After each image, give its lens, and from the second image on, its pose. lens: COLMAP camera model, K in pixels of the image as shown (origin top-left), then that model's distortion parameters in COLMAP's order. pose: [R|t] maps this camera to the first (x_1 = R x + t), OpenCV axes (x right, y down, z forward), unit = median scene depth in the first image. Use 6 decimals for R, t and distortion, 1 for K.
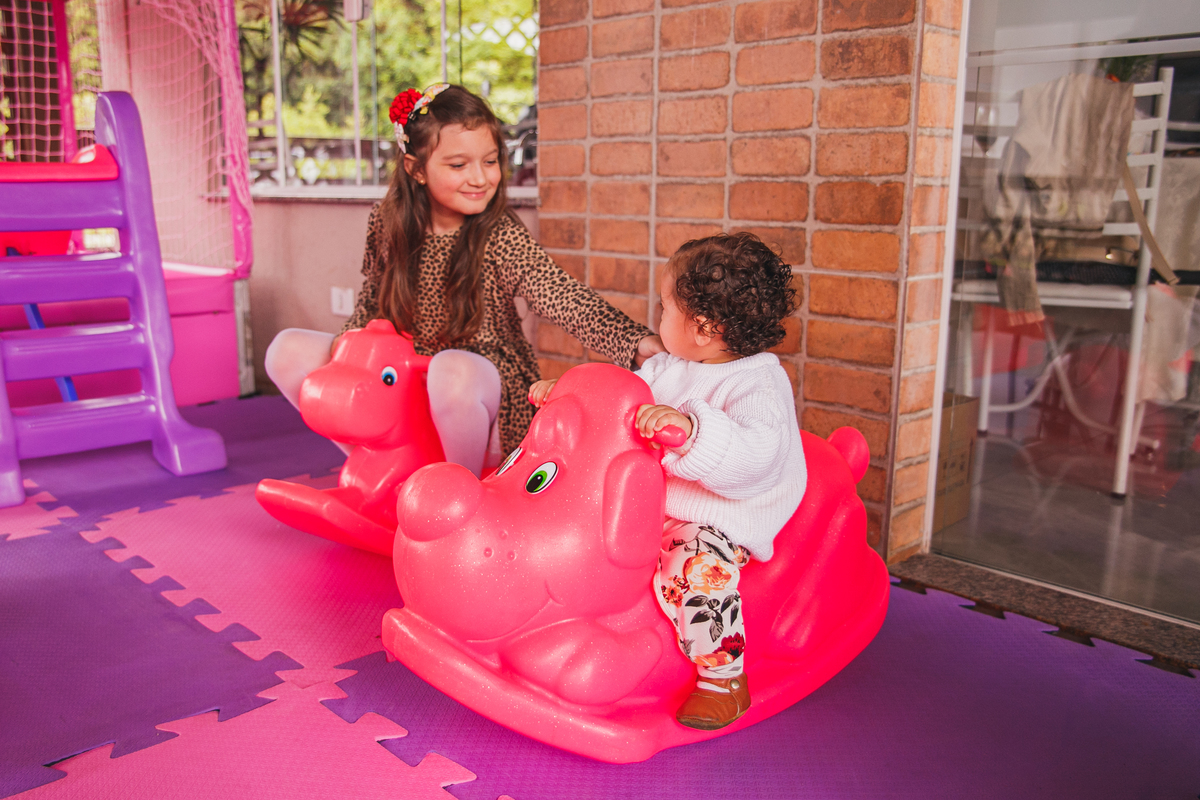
lens RADIAL K [[1011.0, 0, 600.0], [0, 1011.0, 400.0], [0, 0, 1]] dist [-0.087368, 0.089700]
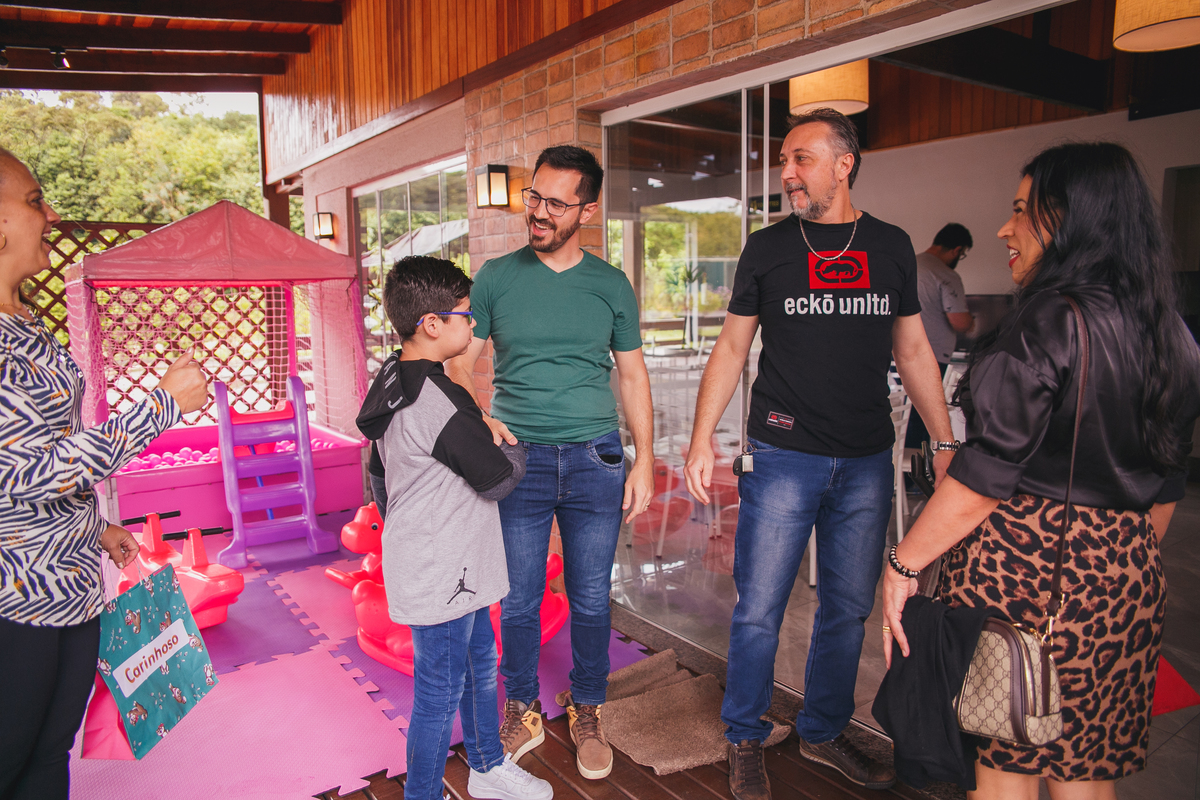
lens RADIAL K [[820.4, 0, 600.0], [0, 820.4, 400.0], [0, 0, 1]] dist [-0.115710, 0.084554]
pose [[0.985745, -0.009563, -0.167977, 0.505895], [-0.004070, 0.996736, -0.080626, -0.126758], [0.168200, 0.080160, 0.982488, -0.666294]]
